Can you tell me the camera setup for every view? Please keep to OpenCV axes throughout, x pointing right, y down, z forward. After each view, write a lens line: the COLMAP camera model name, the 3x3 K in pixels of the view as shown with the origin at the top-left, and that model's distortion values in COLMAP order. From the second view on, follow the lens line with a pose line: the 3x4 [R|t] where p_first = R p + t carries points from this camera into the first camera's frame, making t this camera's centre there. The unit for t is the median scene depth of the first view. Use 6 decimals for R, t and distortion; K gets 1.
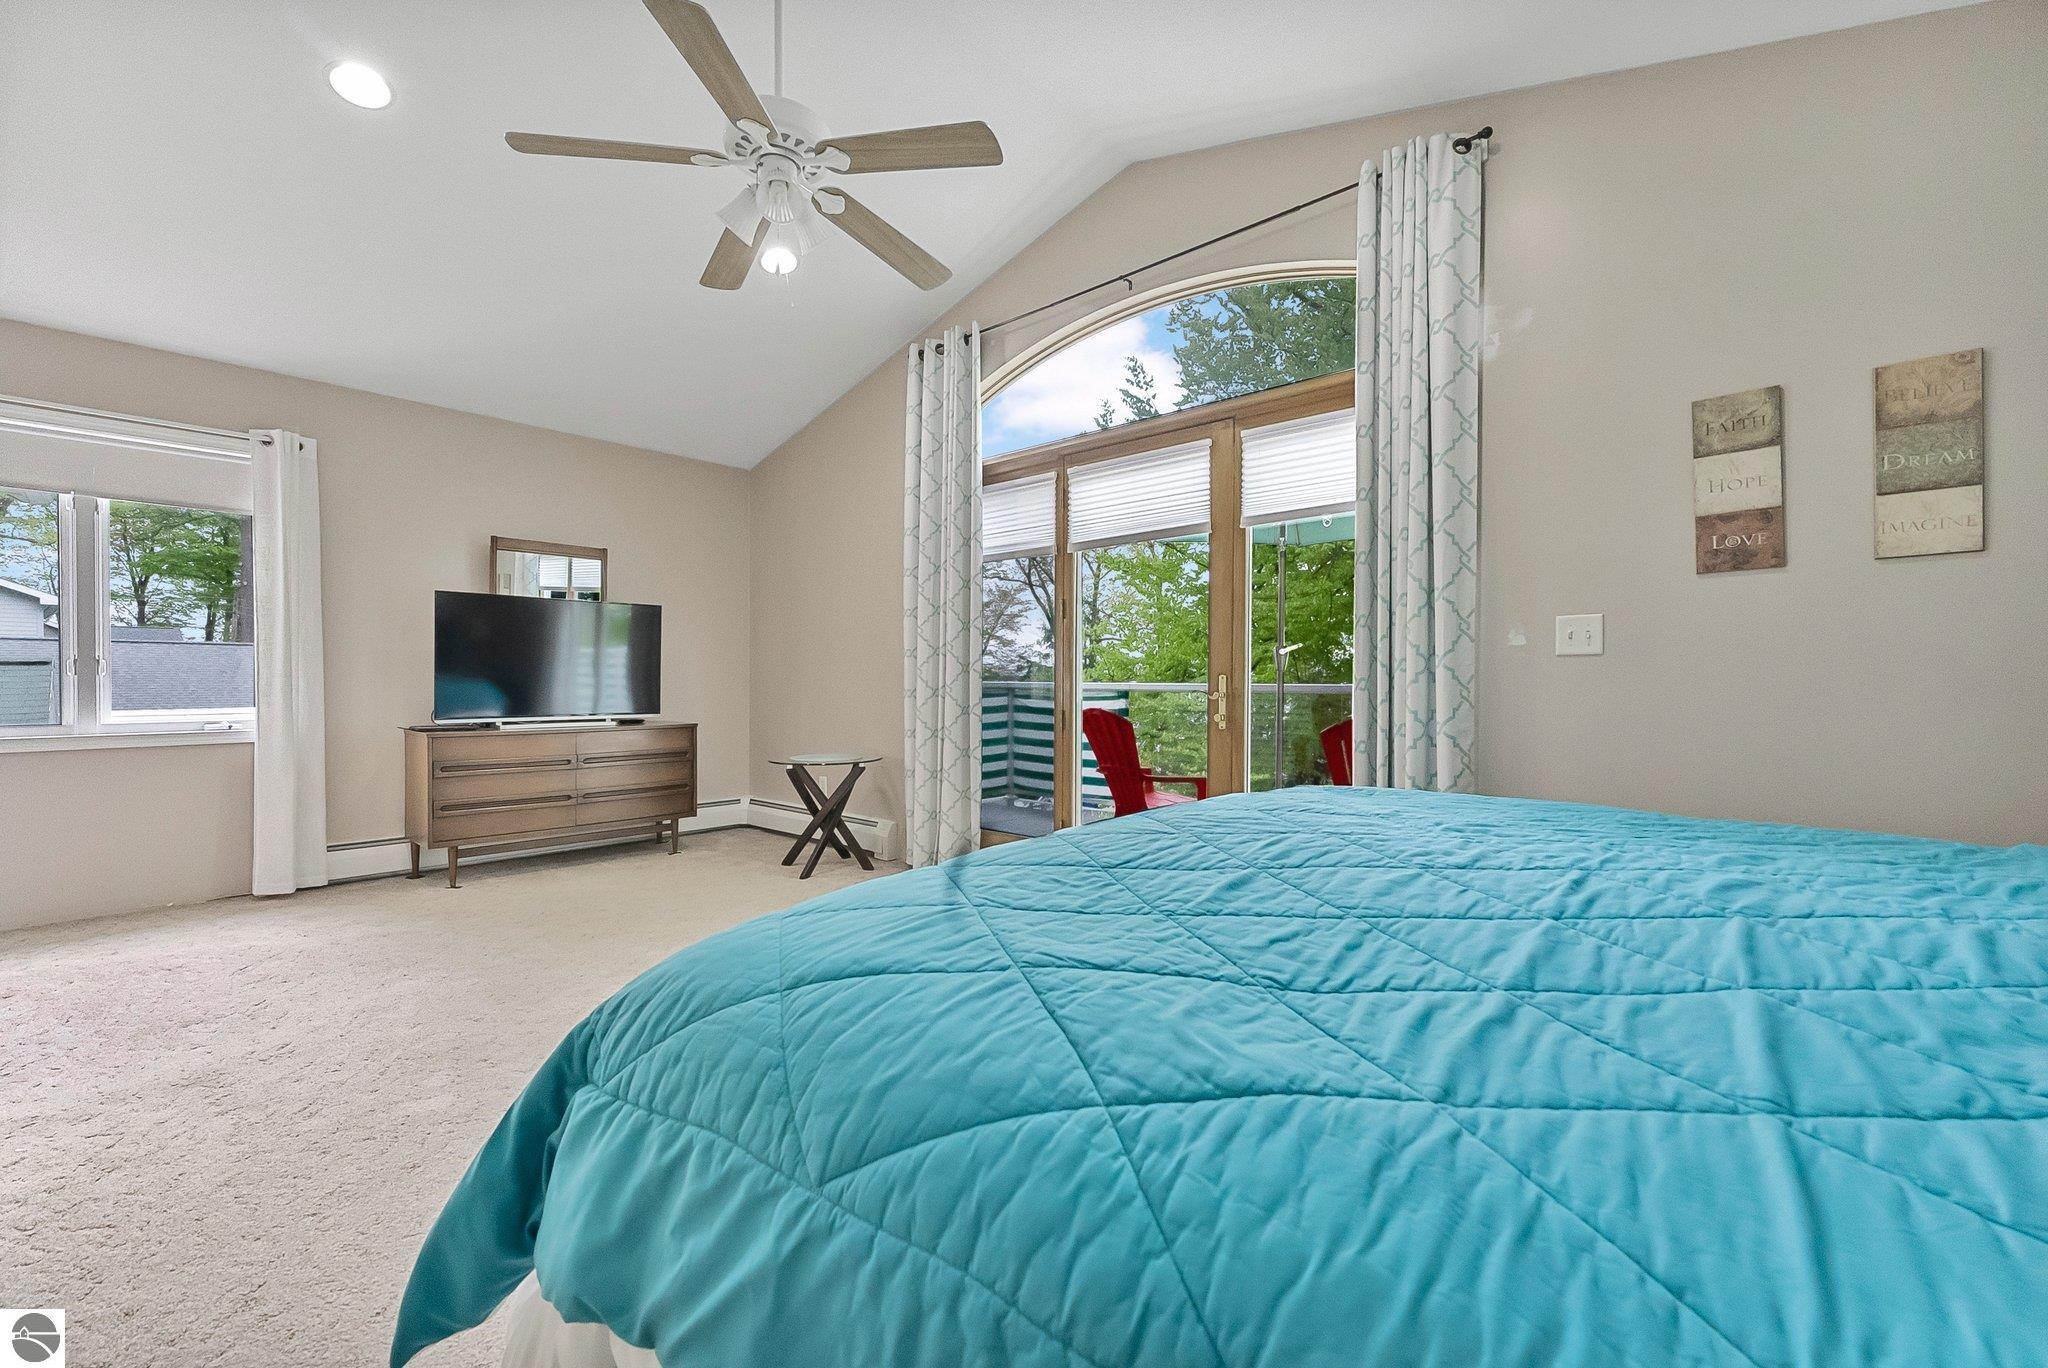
lens RADIAL K [[829.6, 0, 1031.8], [0, 829.6, 683.0], [0, 0, 1]] dist [-0.004078, -0.000162]
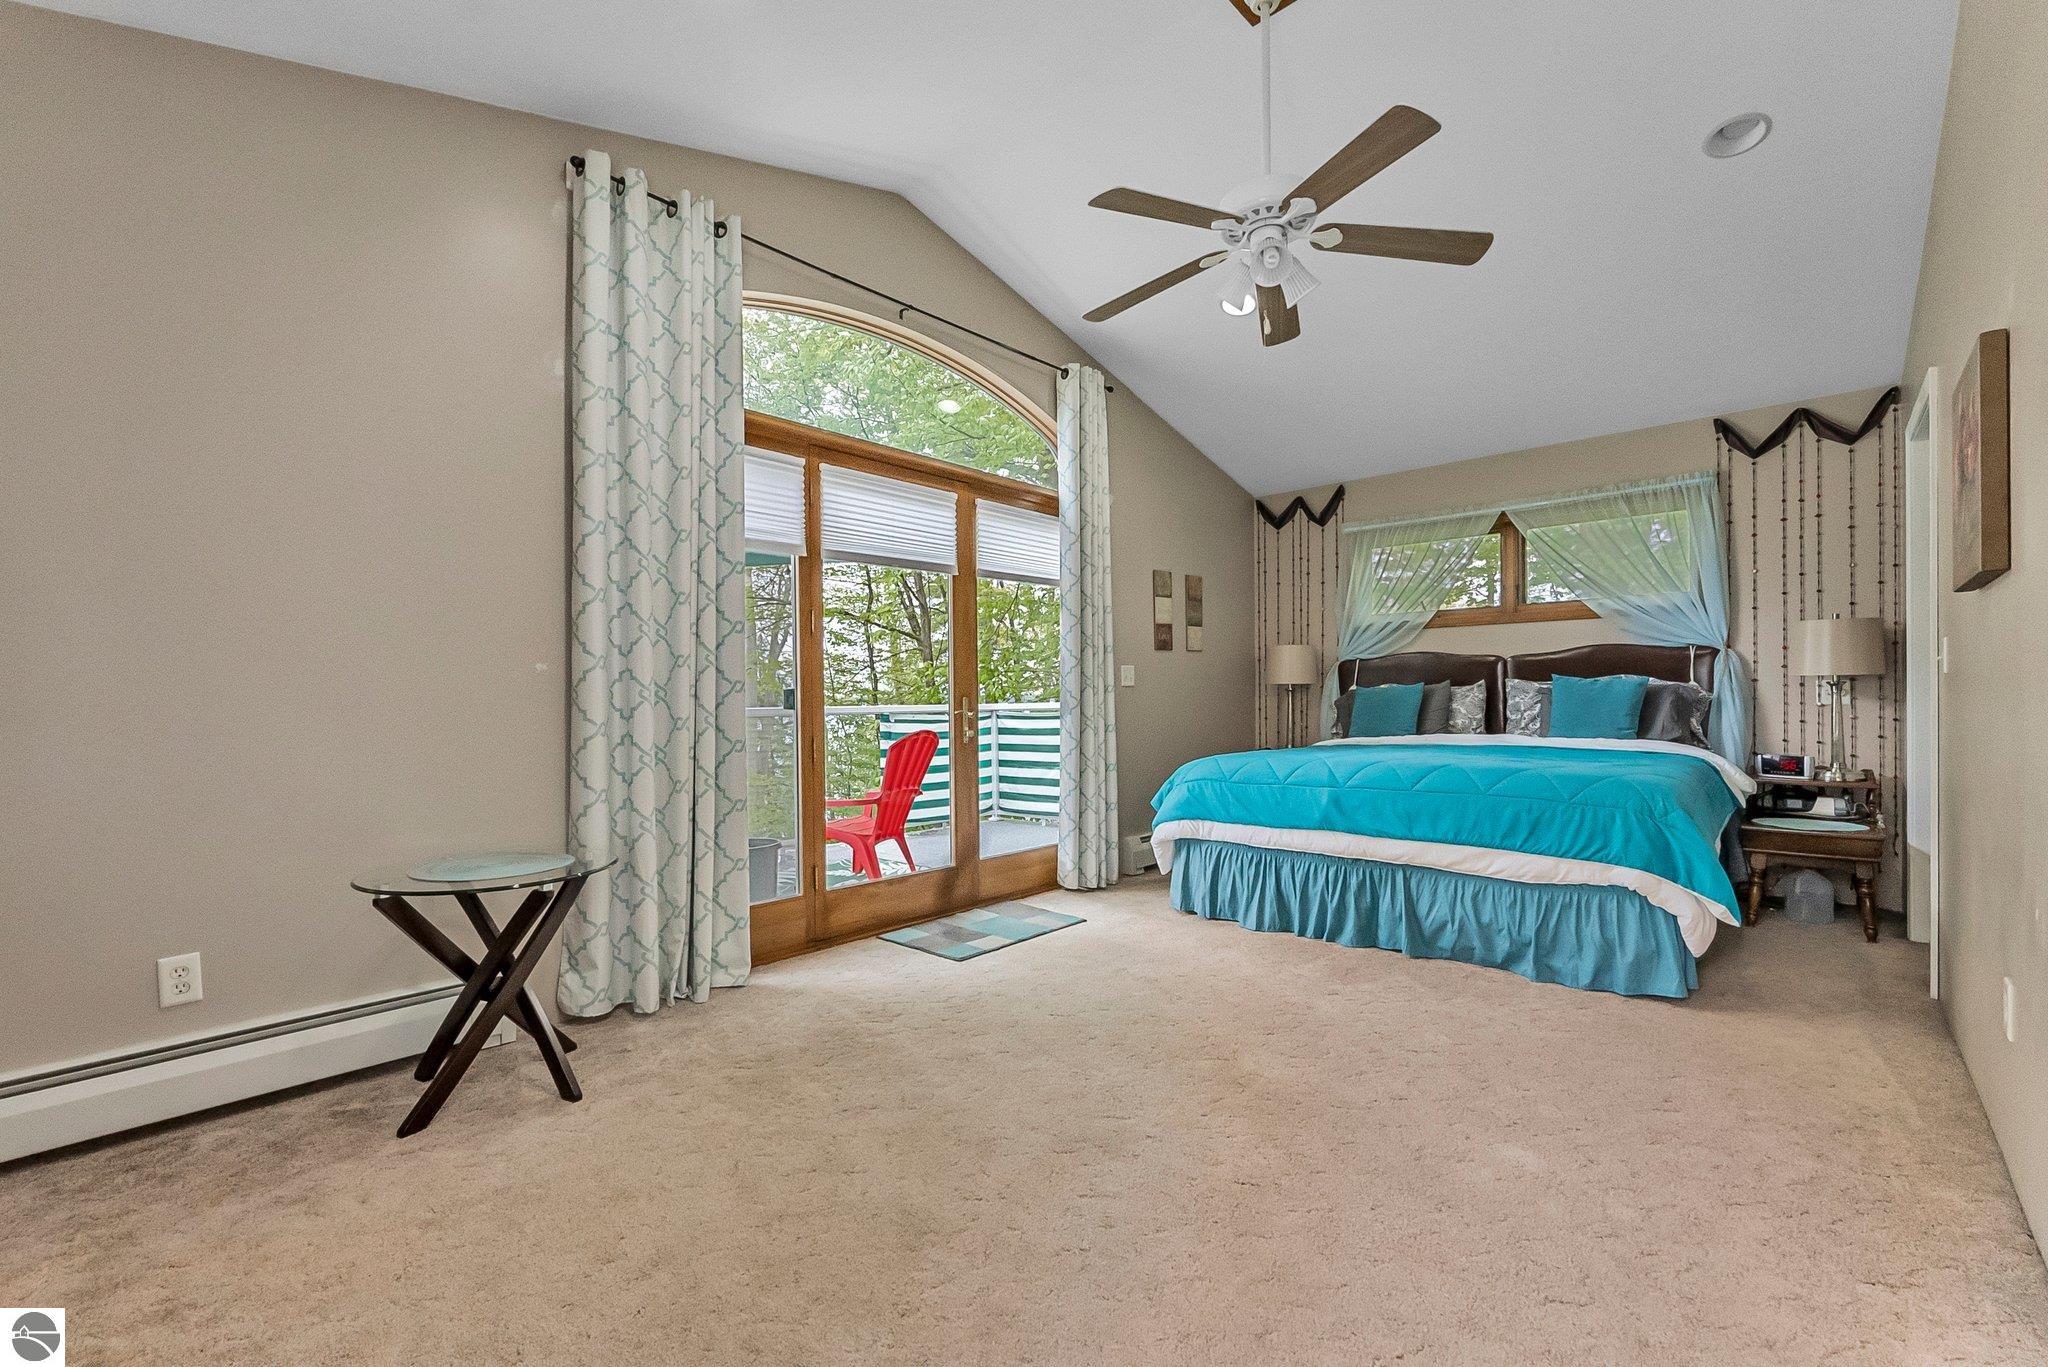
lens RADIAL K [[854.0, 0, 1023.7], [0, 854.0, 696.4], [0, 0, 1]] dist [0.000306, 0.000102]
pose [[0.022914, 0.003218, 0.999732, -0.947572], [0.016383, 0.999859, -0.003594, -0.004890], [-0.999603, 0.016460, 0.022858, 0.853891]]
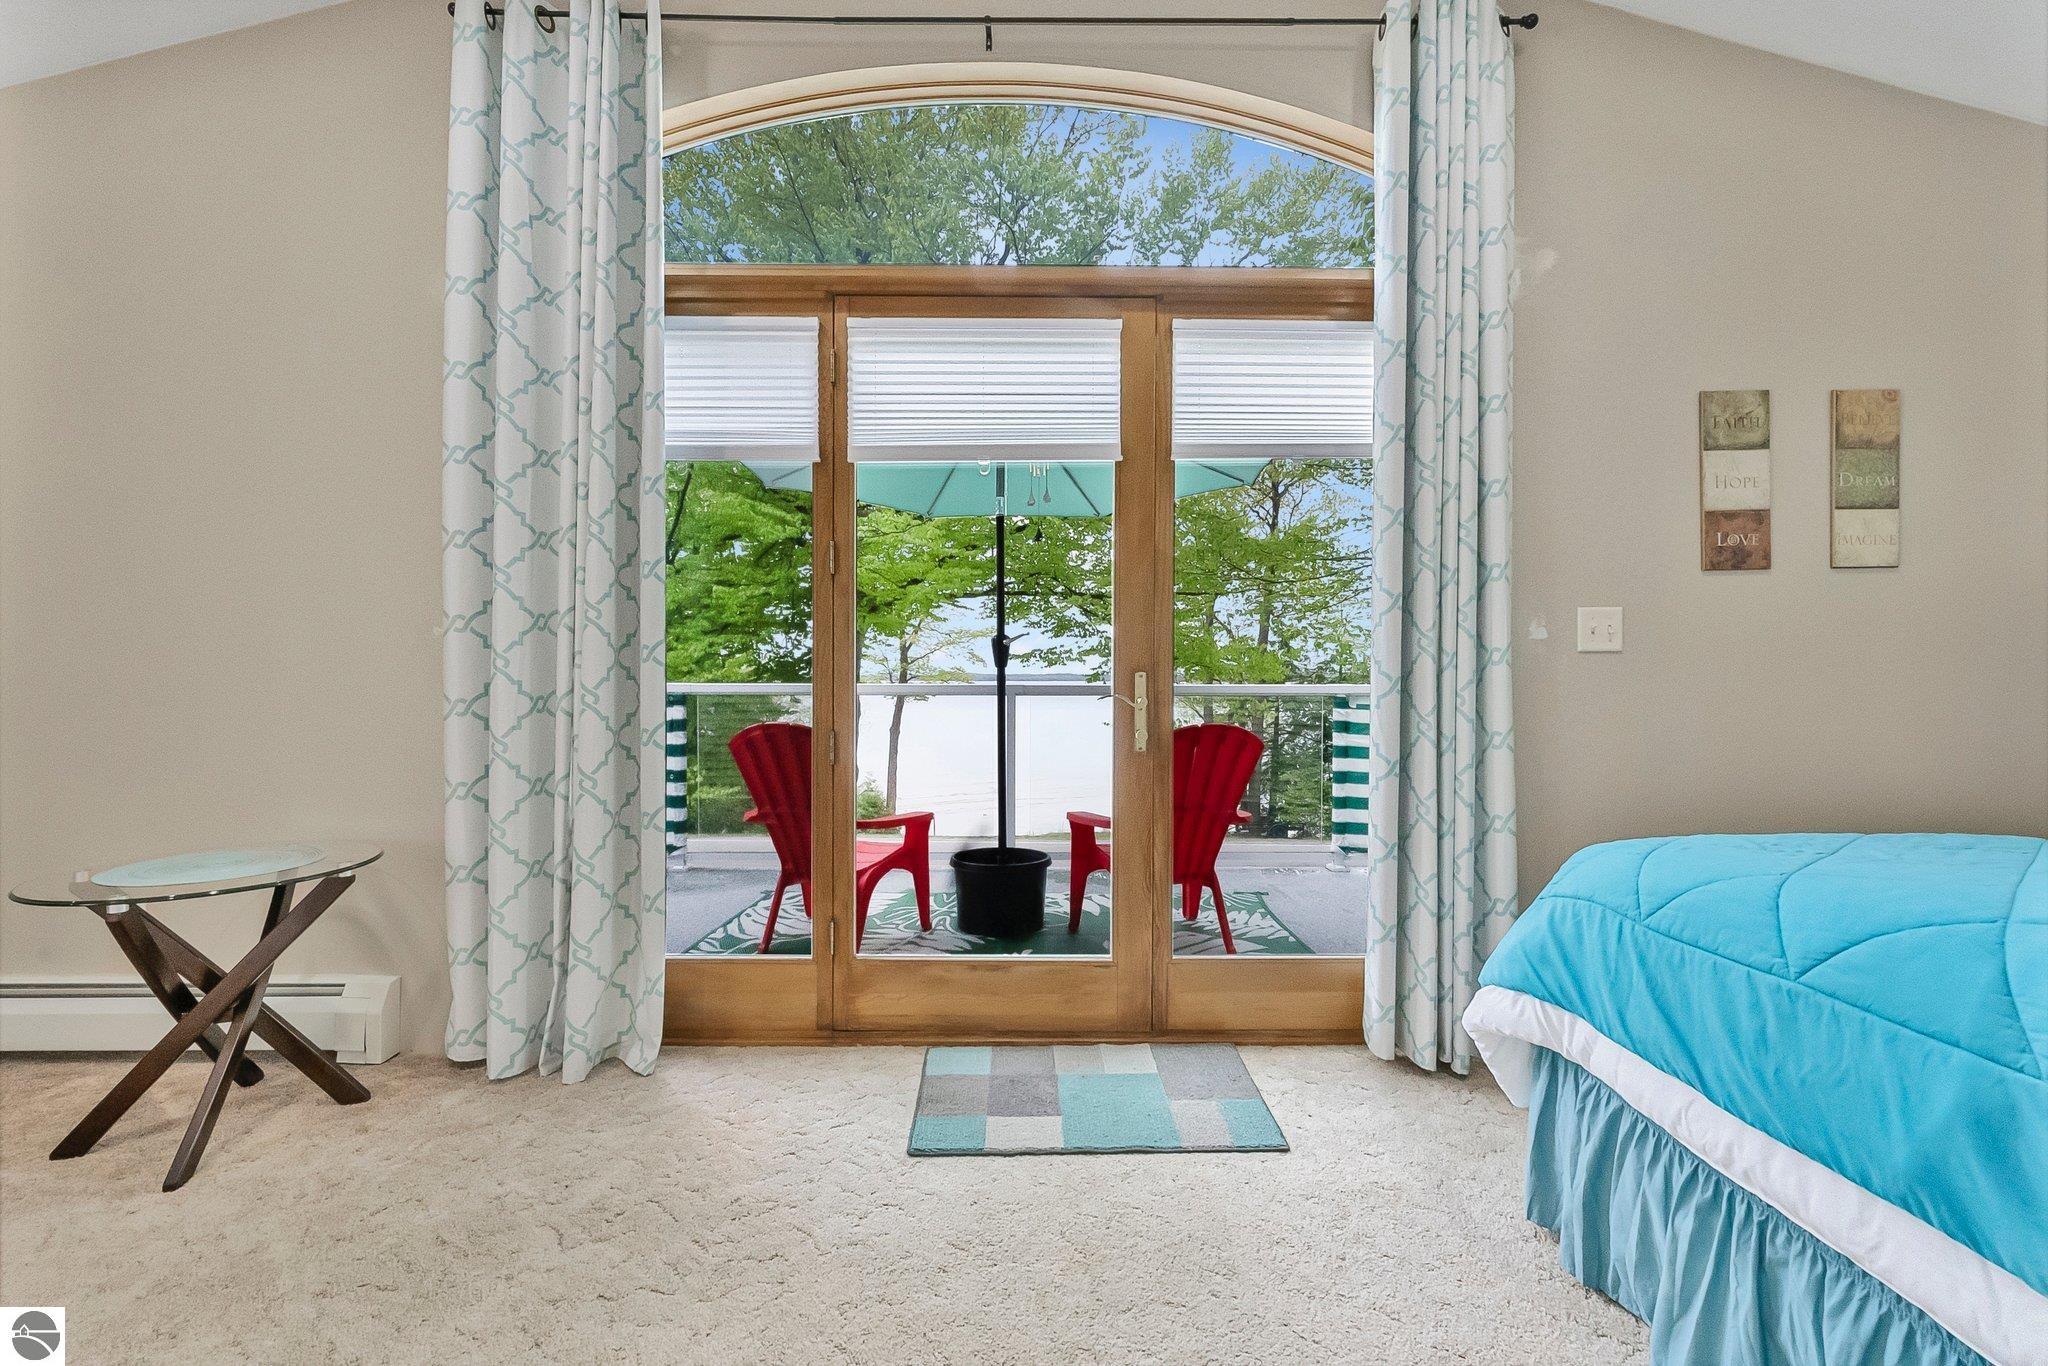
lens RADIAL K [[849.0, 0, 1031.8], [0, 849.0, 685.4], [0, 0, 1]] dist [-0.004218, -0.000331]
pose [[0.741029, -0.004955, 0.671455, -0.292522], [0.002179, 0.999985, 0.004975, -0.002653], [-0.671469, -0.002223, 0.741029, 0.522681]]
